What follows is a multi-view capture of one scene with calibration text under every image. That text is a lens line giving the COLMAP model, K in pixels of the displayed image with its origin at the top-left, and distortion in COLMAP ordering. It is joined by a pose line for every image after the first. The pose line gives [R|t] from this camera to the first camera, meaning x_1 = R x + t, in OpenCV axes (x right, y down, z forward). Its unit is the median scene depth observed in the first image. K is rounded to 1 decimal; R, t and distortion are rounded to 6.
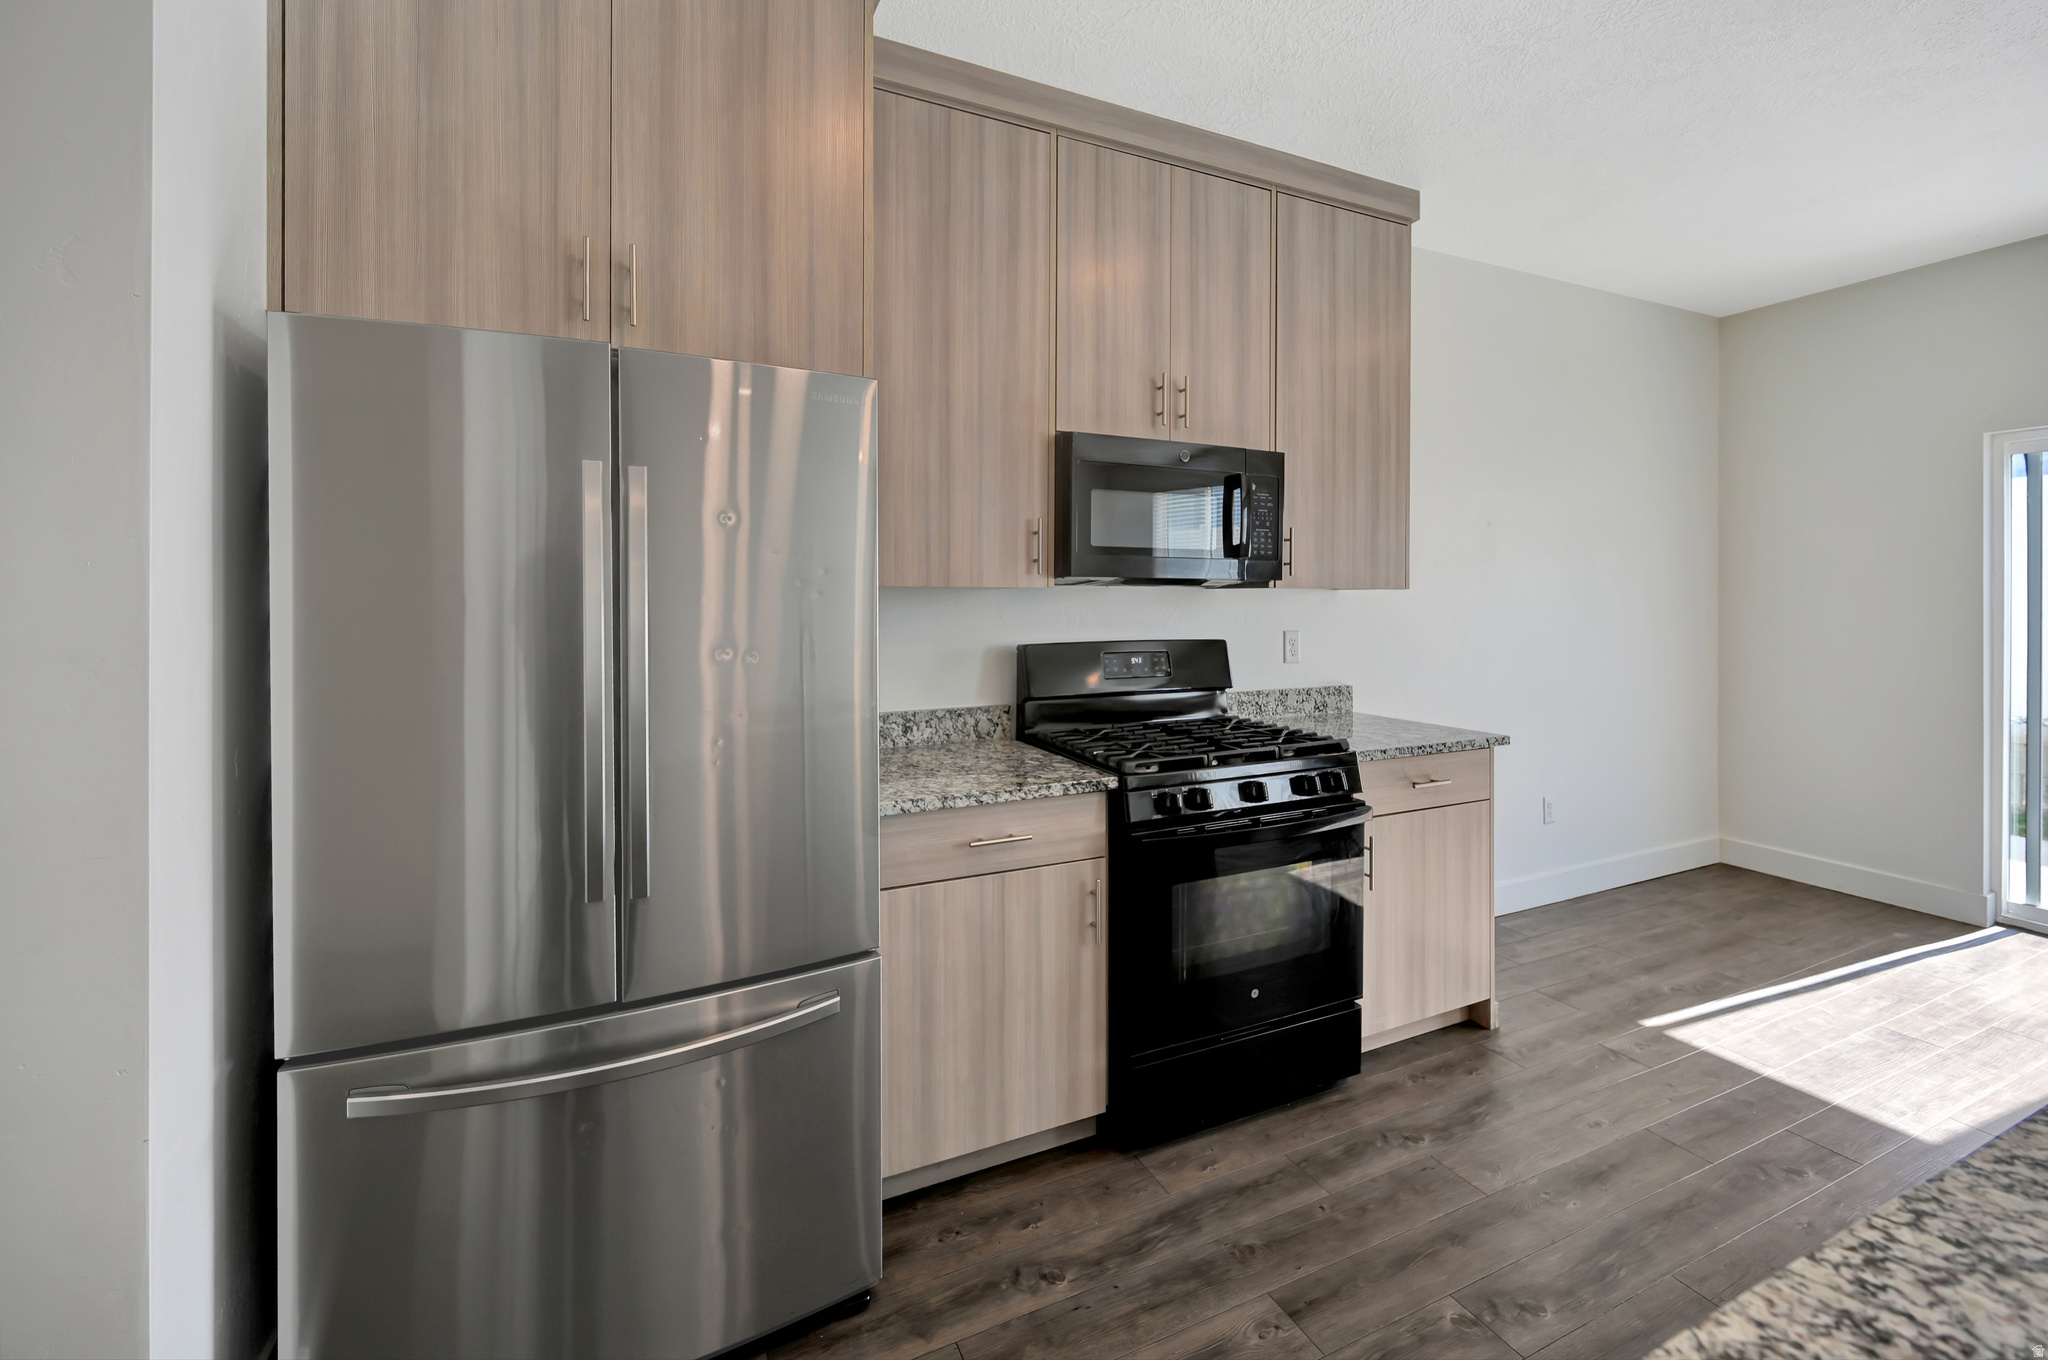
lens RADIAL K [[849.7, 0, 1023.1], [0, 849.7, 592.5], [0, 0, 1]] dist [0.001099, -0.000025]
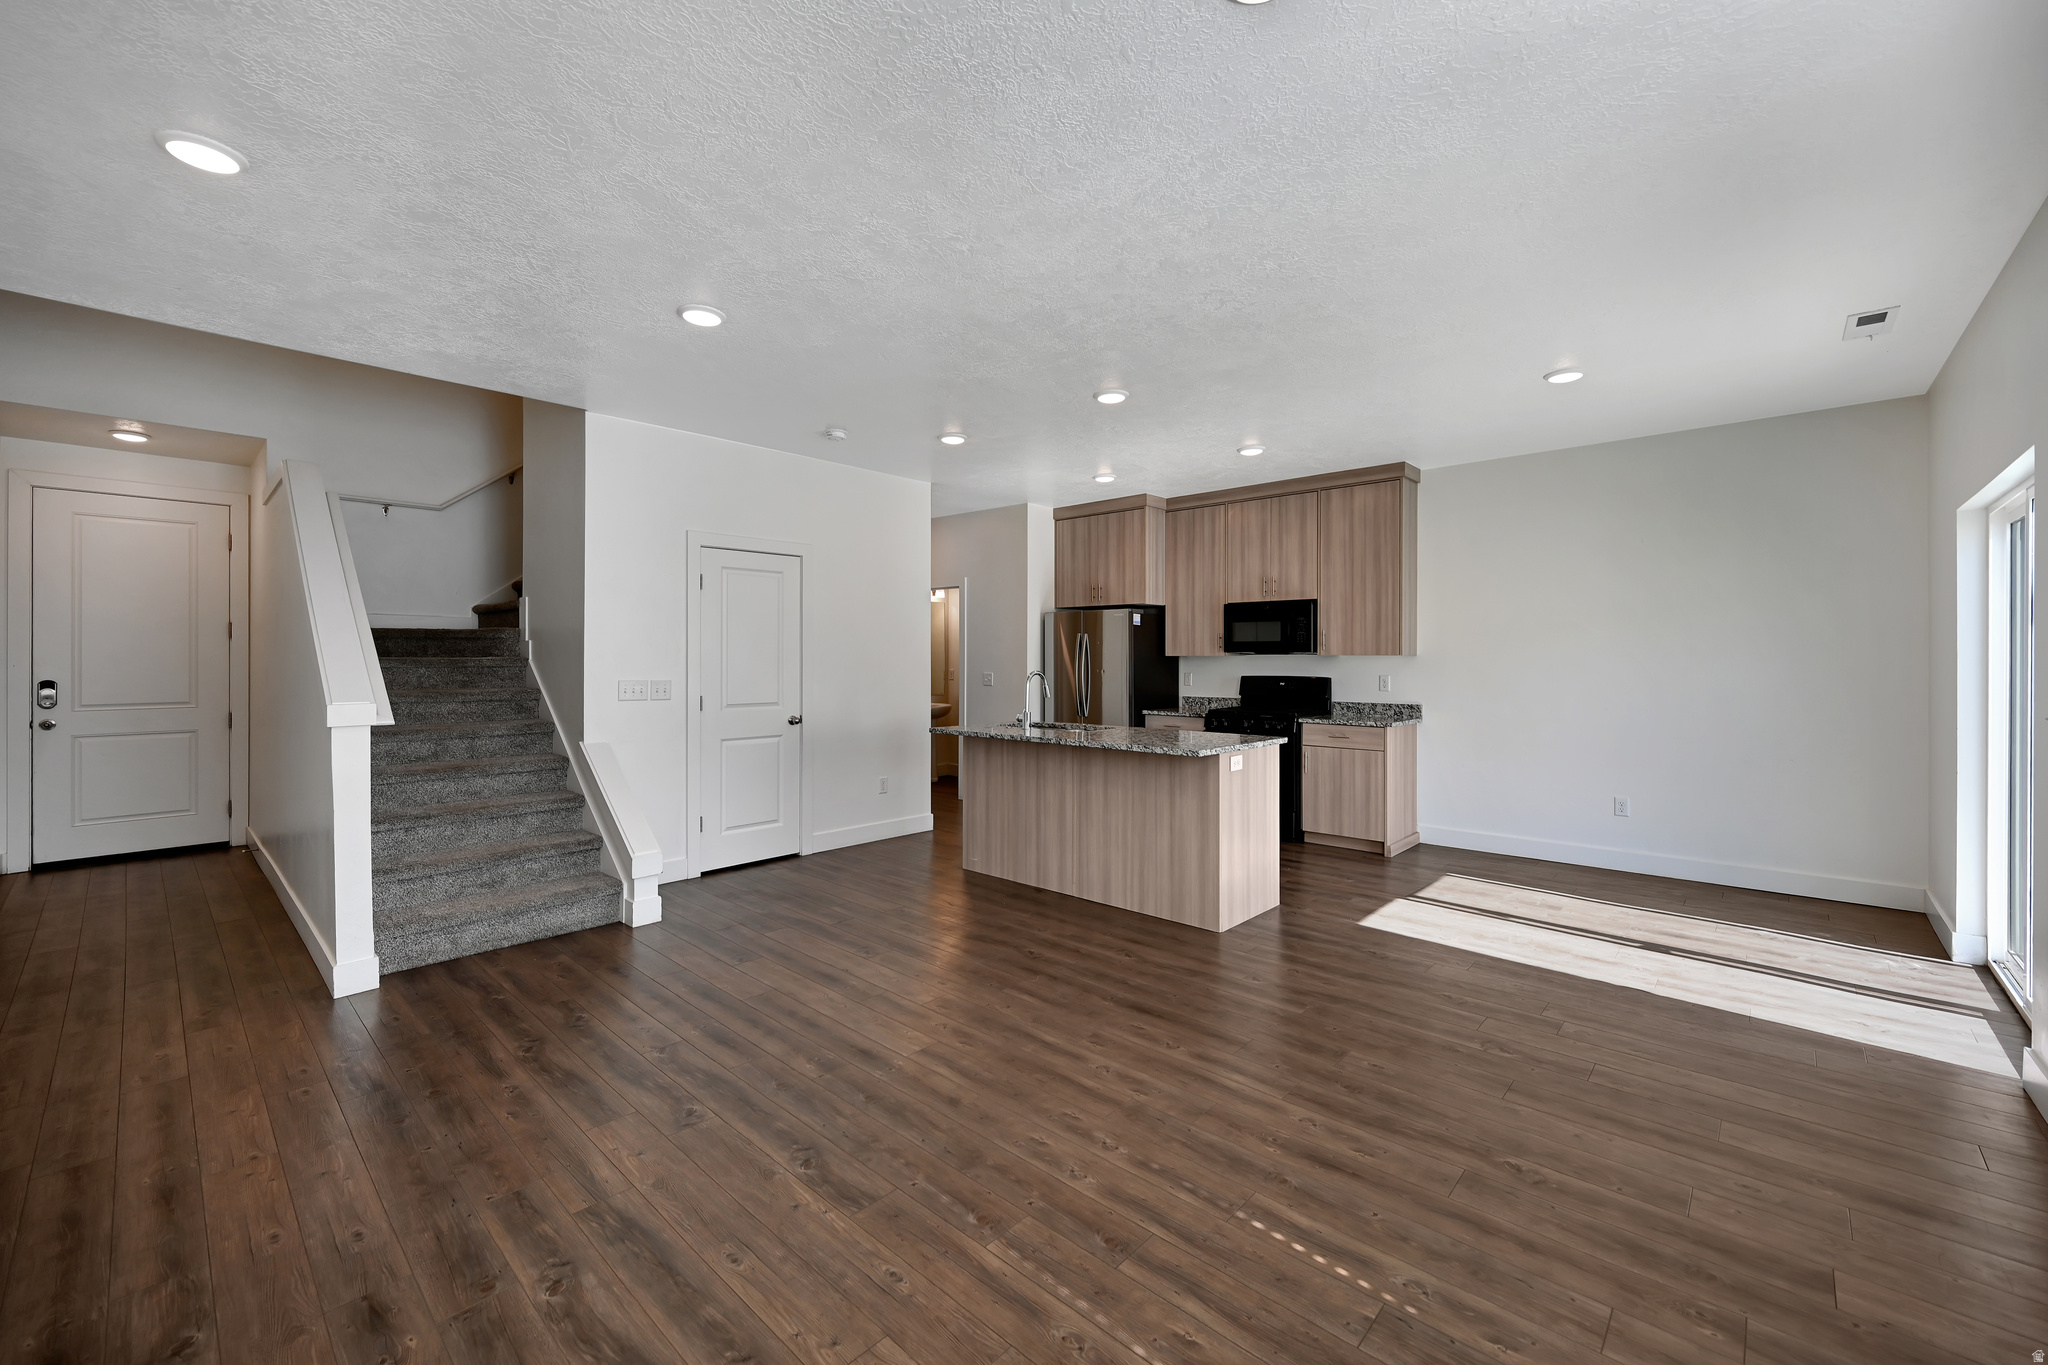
lens RADIAL K [[812.9, 0, 1026.5], [0, 812.9, 655.7], [0, 0, 1]] dist [0.000077, -0.000033]
pose [[0.384059, -0.004287, -0.923298, 2.235225], [0.005001, 0.999984, -0.002563, -0.003175], [0.923295, -0.003633, 0.384075, -0.691758]]
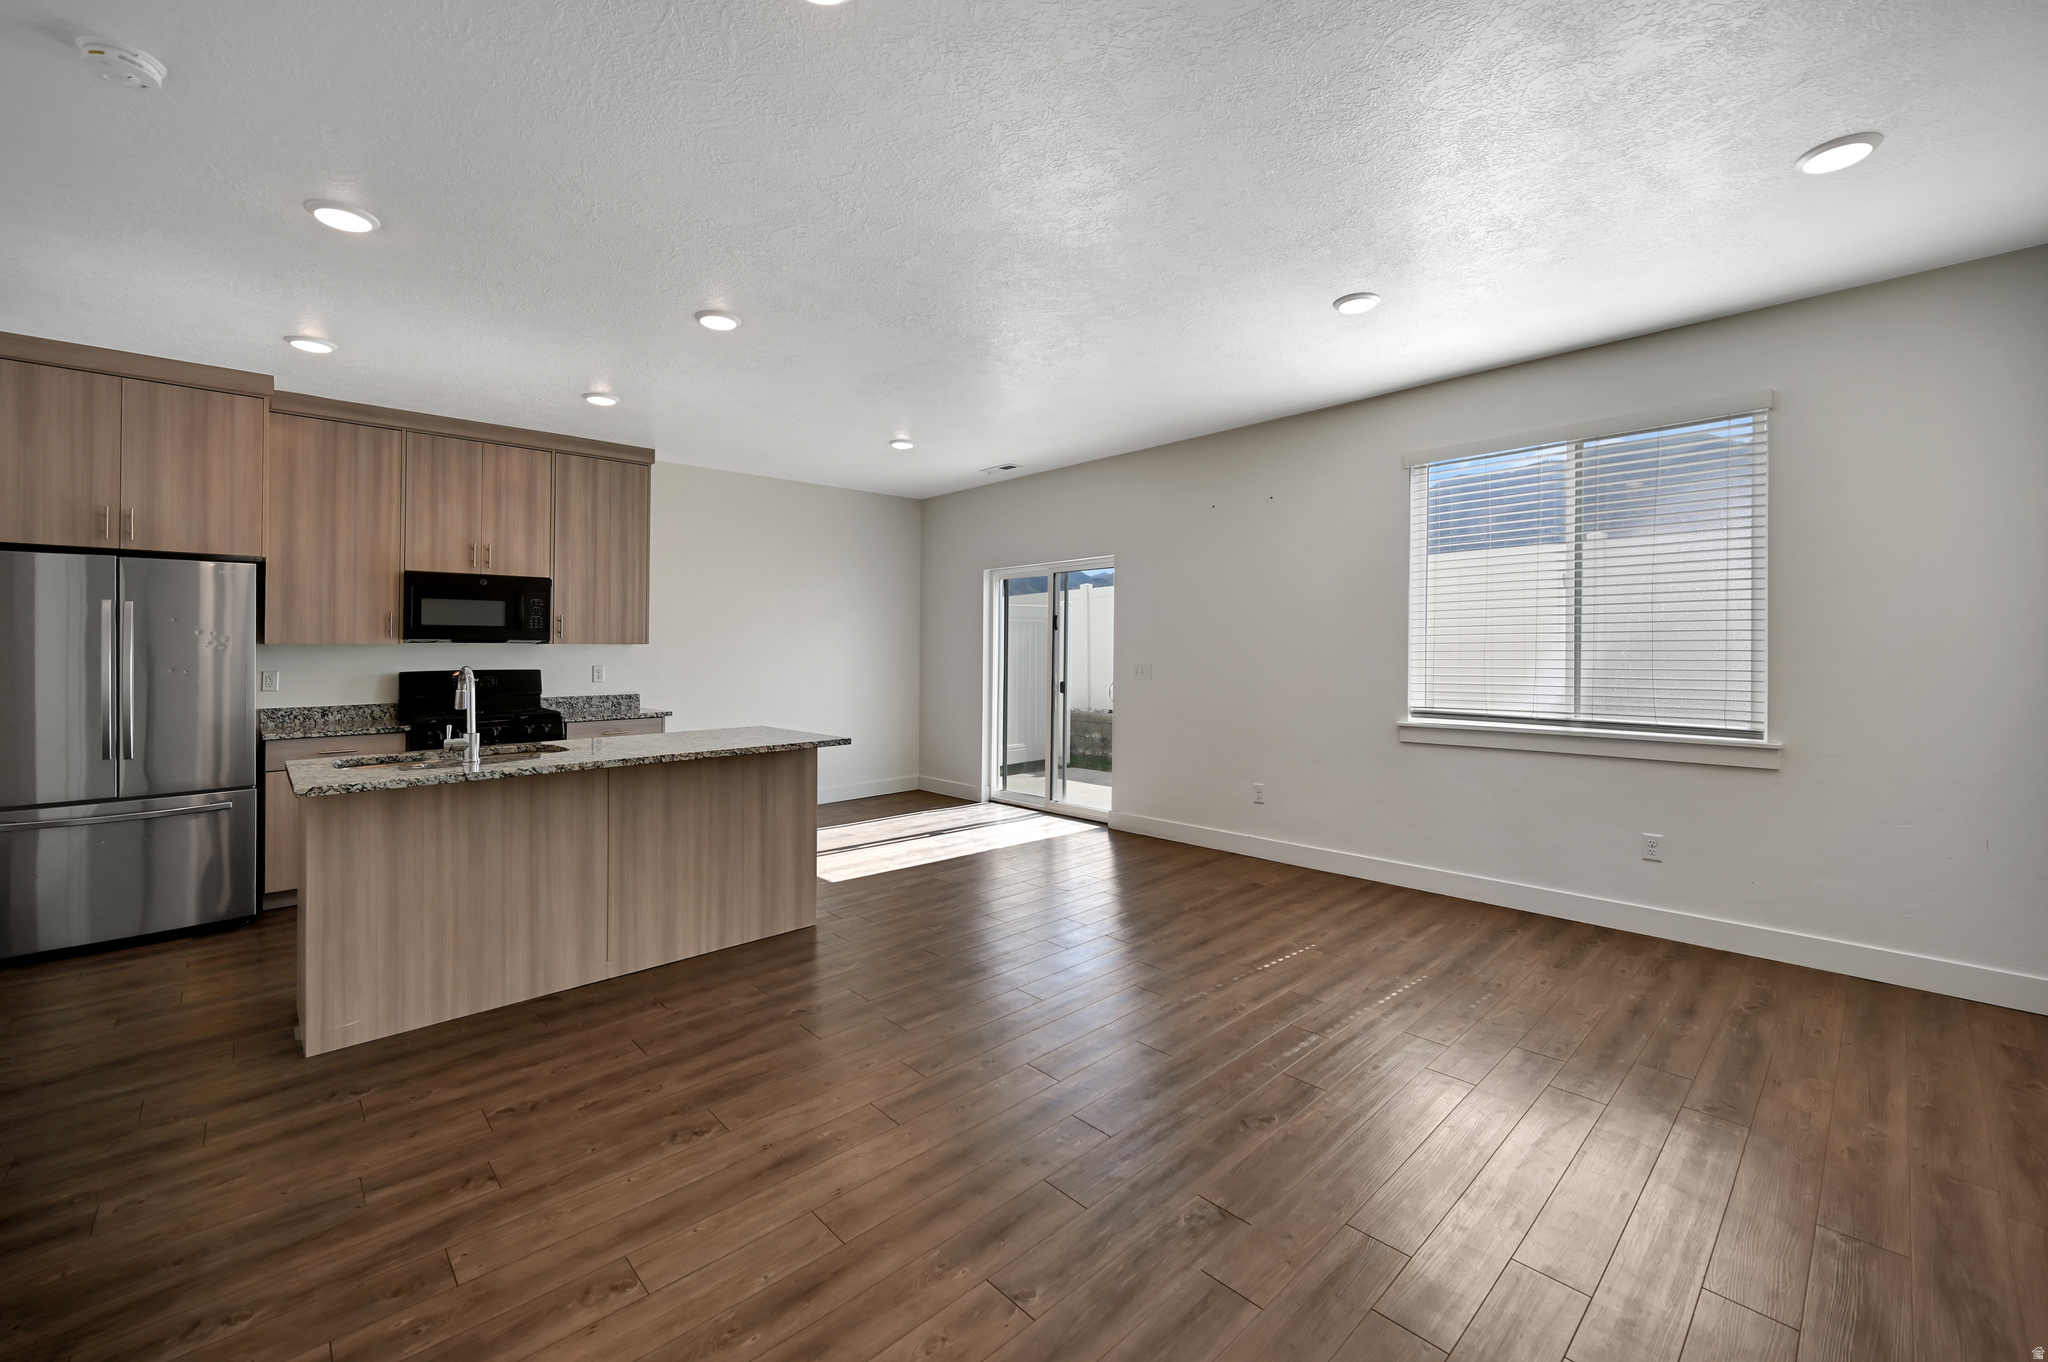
lens RADIAL K [[828.7, 0, 1039.5], [0, 828.7, 635.6], [0, 0, 1]] dist [-0.000711, -0.000072]
pose [[0.945136, -0.000055, 0.326677, 0.804537], [0.004128, 0.999922, -0.011774, 0.003606], [-0.326651, 0.012477, 0.945063, -1.374203]]
